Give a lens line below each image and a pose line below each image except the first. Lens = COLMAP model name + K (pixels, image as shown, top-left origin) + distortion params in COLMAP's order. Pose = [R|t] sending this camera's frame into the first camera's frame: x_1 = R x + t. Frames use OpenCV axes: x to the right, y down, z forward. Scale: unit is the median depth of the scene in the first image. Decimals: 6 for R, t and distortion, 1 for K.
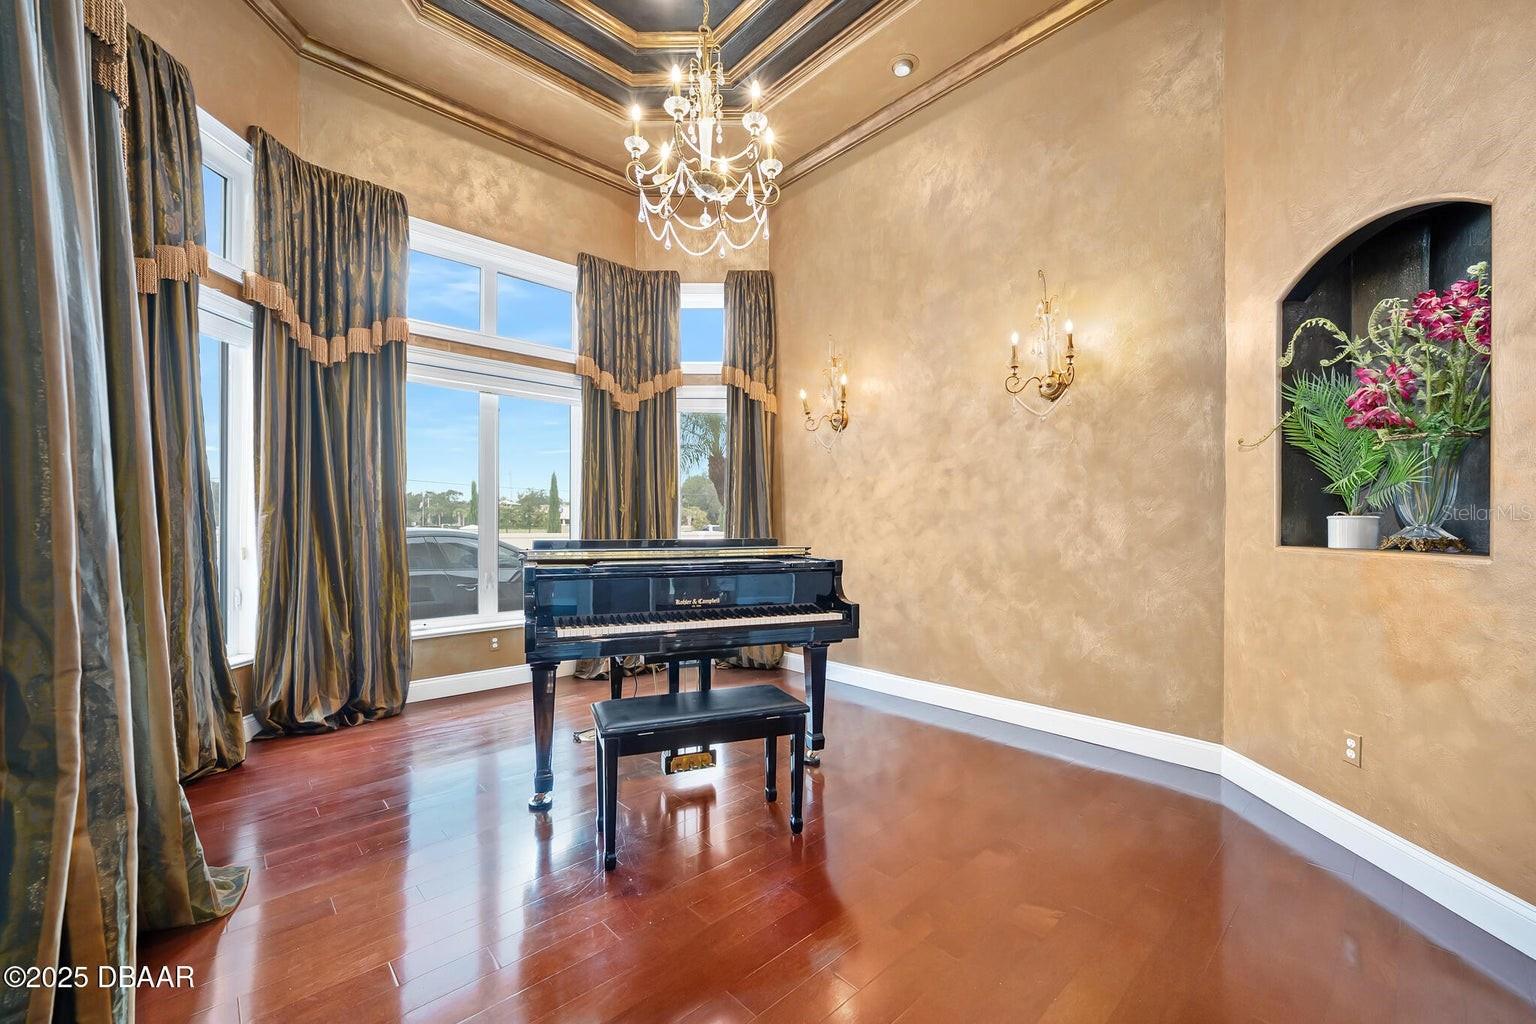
lens RADIAL K [[619.5, 0, 770.3], [0, 619.5, 529.0], [0, 0, 1]] dist [0.001009, 0.000042]
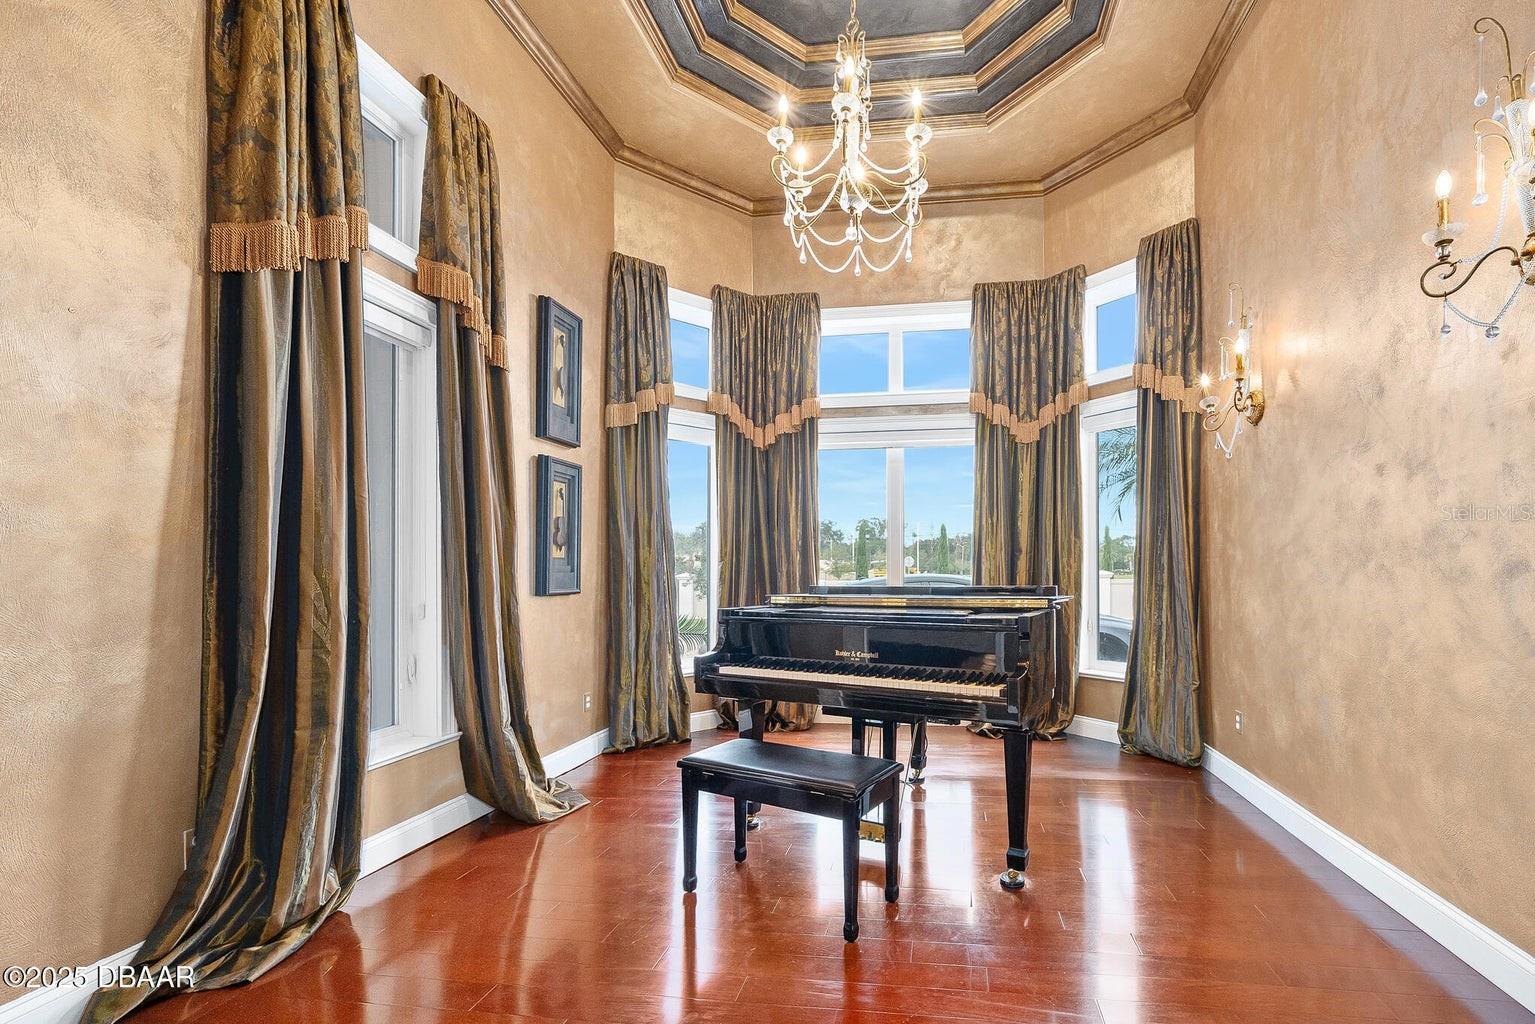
lens RADIAL K [[617.3, 0, 767.5], [0, 617.3, 572.6], [0, 0, 1]] dist [-0.000130, -0.000135]
pose [[0.647548, -0.006861, -0.761994, 0.249512], [0.004897, 0.999976, -0.004842, 0.000691], [0.762009, -0.000596, 0.647566, 0.163510]]
